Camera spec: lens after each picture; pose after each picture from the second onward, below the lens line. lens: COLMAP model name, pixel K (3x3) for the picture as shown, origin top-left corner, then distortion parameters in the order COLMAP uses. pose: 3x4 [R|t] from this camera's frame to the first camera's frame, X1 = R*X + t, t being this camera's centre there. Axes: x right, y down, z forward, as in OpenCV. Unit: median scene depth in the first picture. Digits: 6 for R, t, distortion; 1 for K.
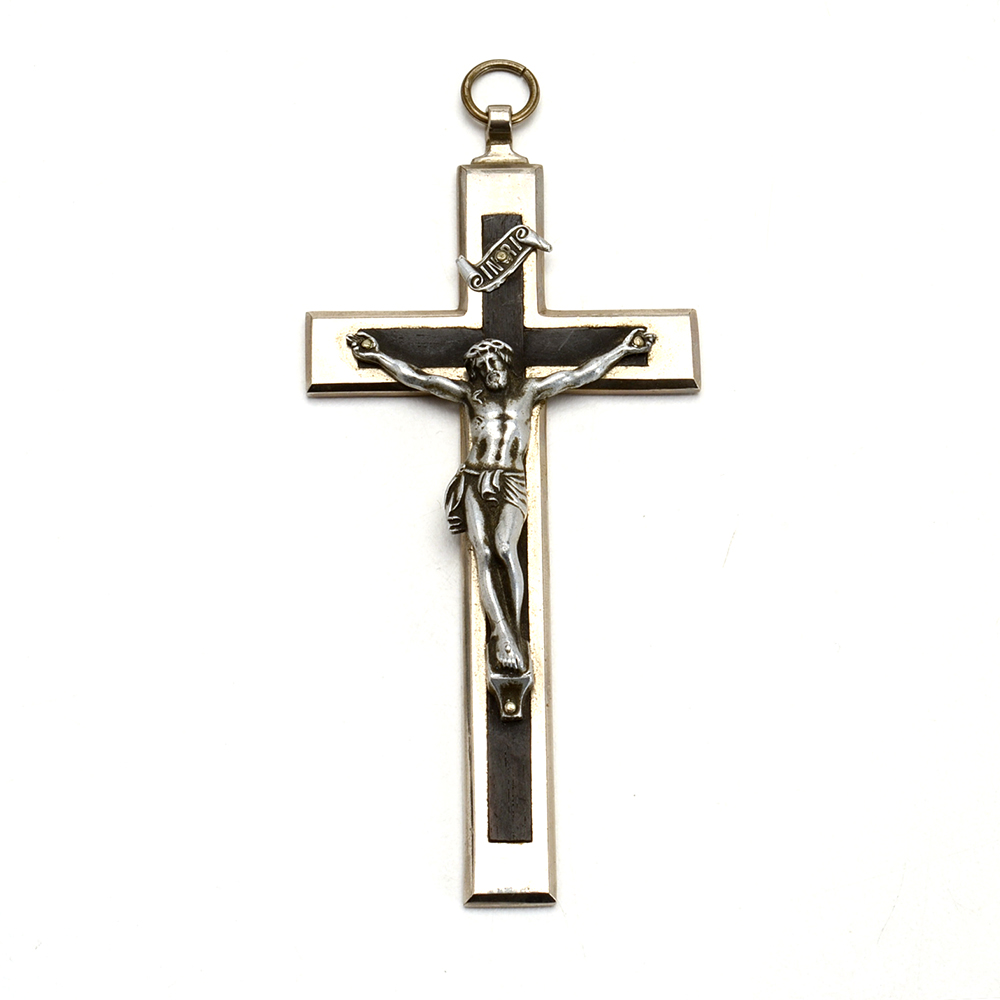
lens RADIAL K [[2653.0, 0, 500.0], [0, 2653.0, 500.0], [0, 0, 1]] dist [0.012877, 0.024641]
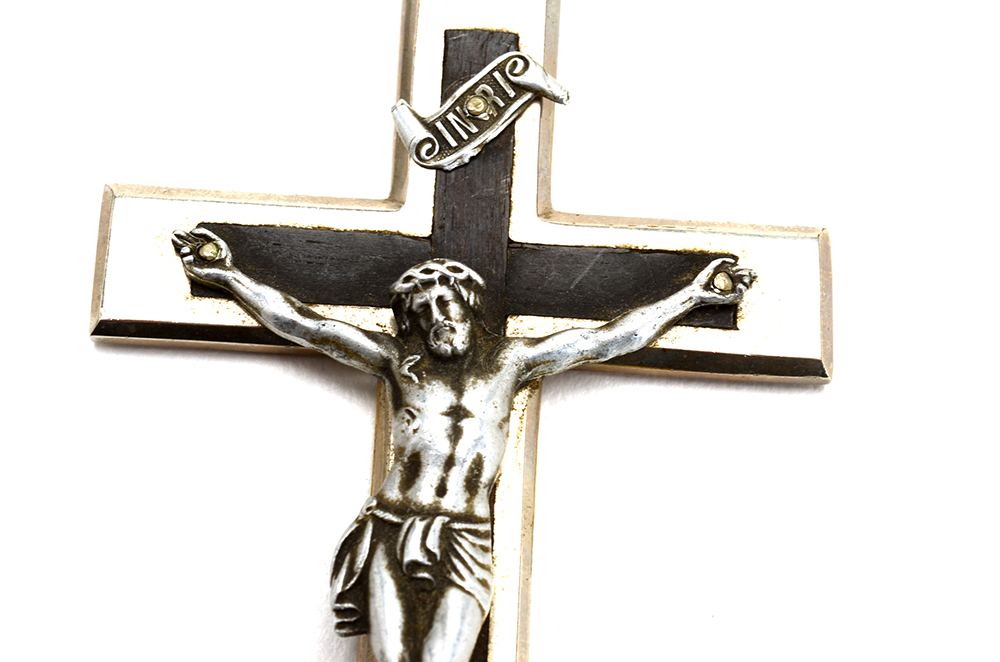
lens RADIAL K [[2196.3, 0, 500.0], [0, 2196.3, 331.0], [0, 0, 1]] dist [0.053681, 0.142888]
pose [[0.997562, 0.068959, 0.010672, 0.003835], [-0.068724, 0.997415, -0.021000, -0.037820], [-0.012093, 0.020215, 0.999723, 0.562641]]
